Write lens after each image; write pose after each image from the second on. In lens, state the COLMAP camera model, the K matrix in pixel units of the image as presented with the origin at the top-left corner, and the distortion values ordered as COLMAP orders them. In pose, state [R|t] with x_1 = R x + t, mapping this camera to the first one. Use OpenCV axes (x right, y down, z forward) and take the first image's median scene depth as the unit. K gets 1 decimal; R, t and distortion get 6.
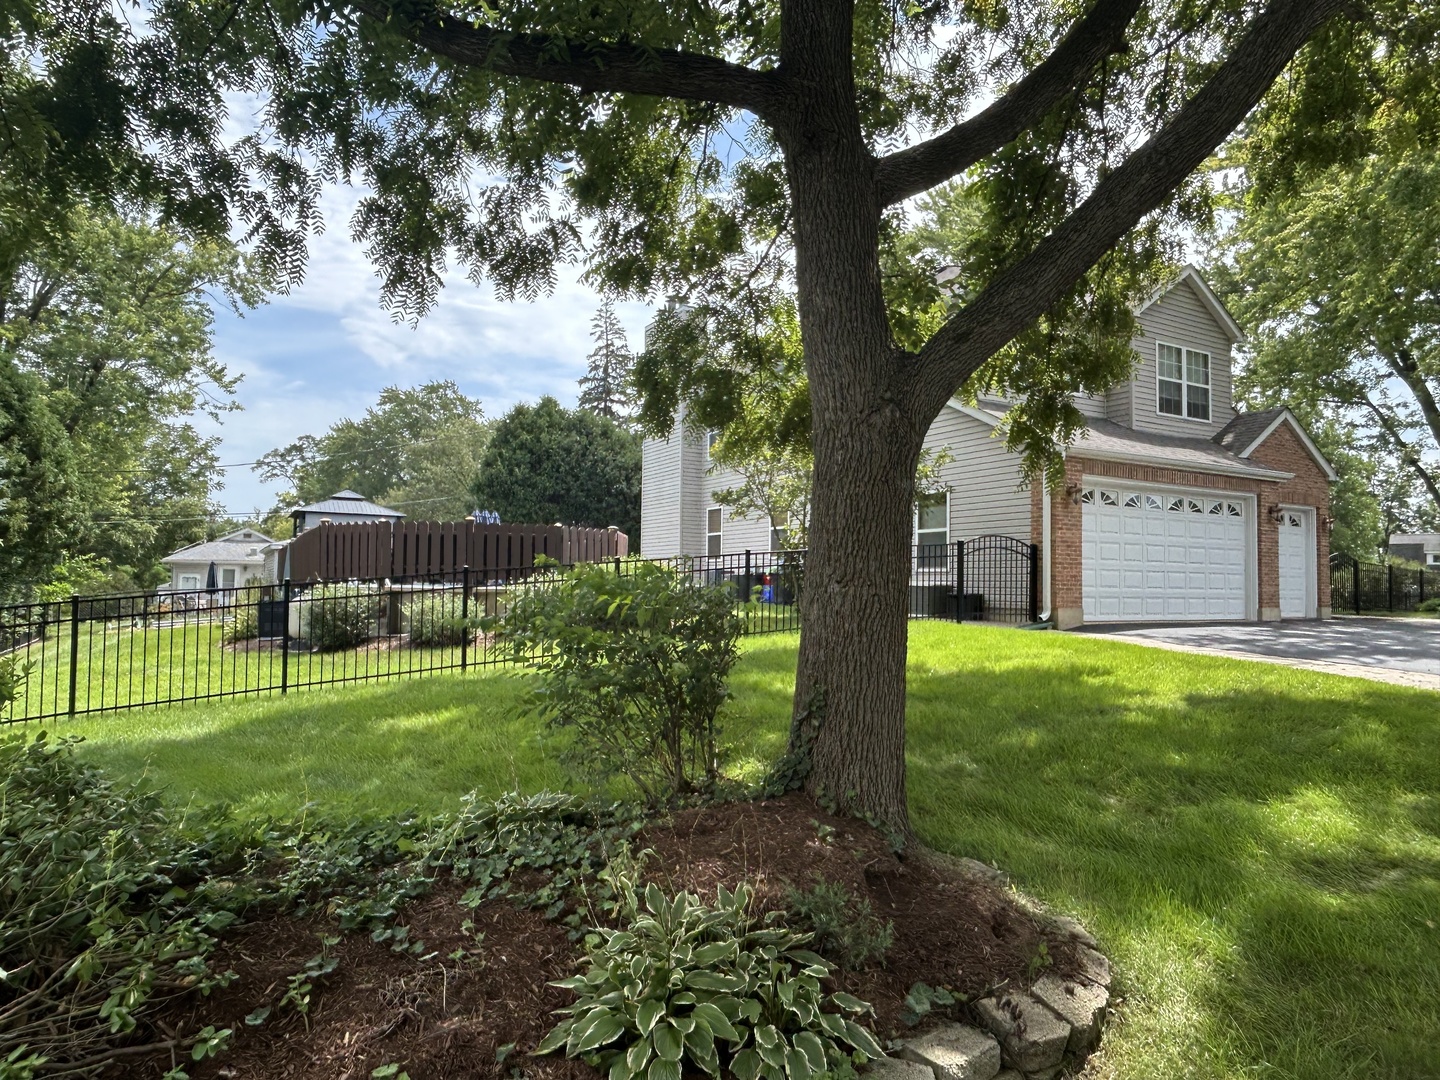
lens RADIAL K [[896.2, 0, 720.5], [0, 896.2, 547.2], [0, 0, 1]] dist [-0.025753, -0.000428]
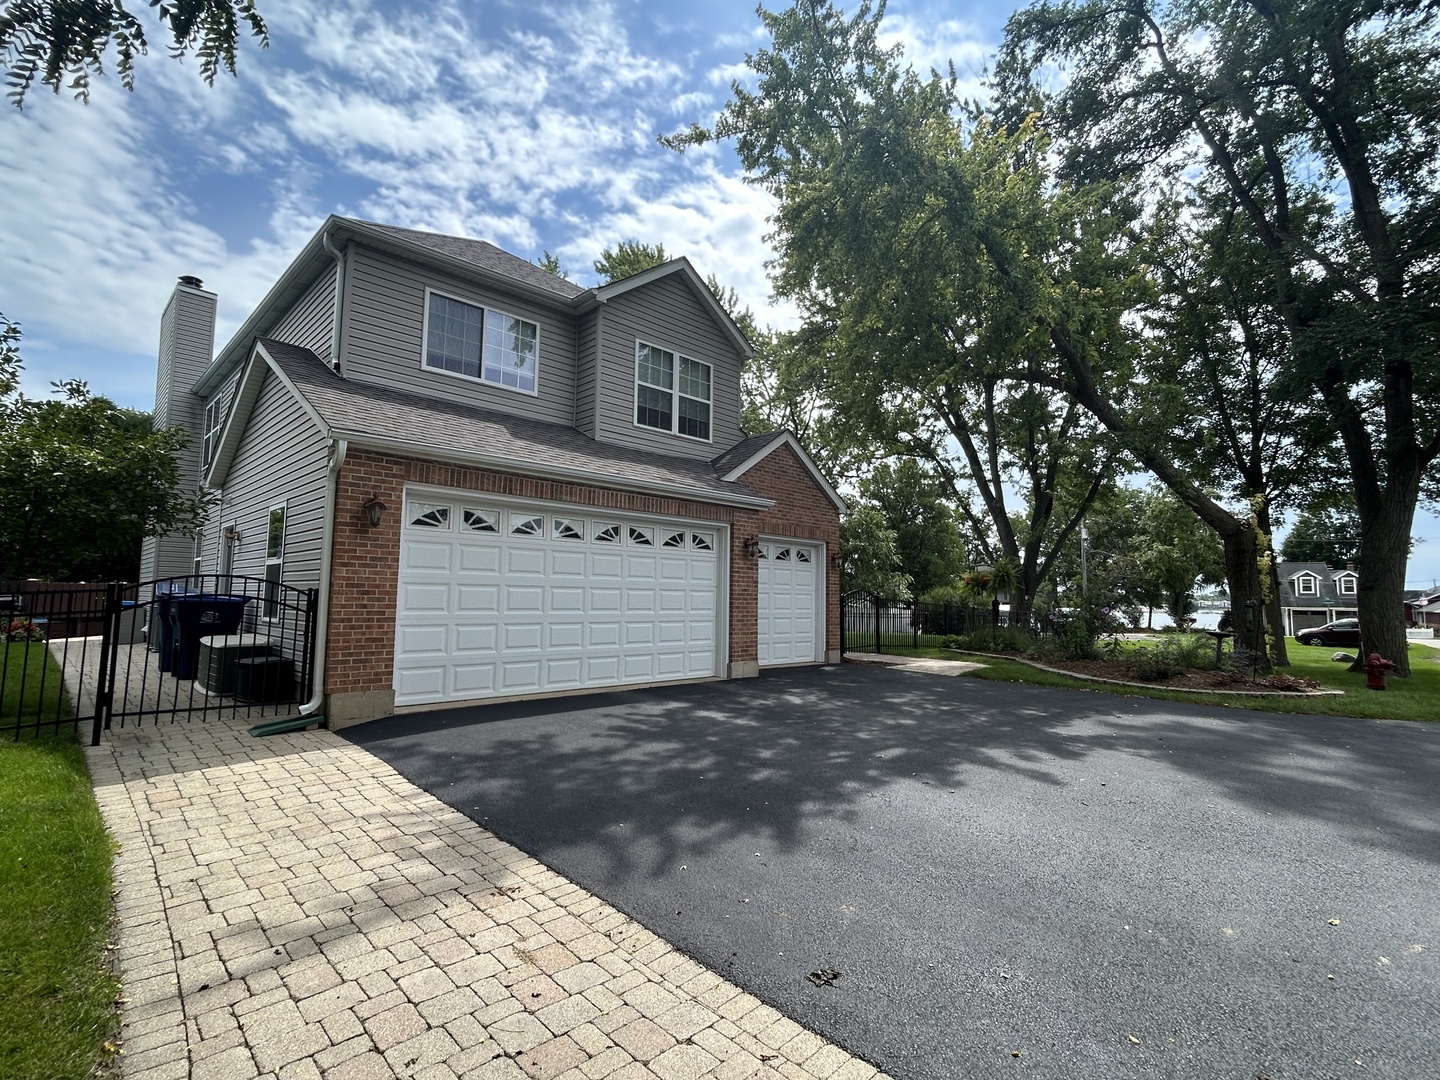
lens RADIAL K [[672.6, 0, 719.8], [0, 672.6, 538.2], [0, 0, 1]] dist [0.000719, 0.000035]
pose [[0.963634, 0.024800, 0.266071, 0.379051], [-0.014061, 0.999011, -0.042189, -0.017346], [-0.266854, 0.036913, 0.963030, 0.353732]]
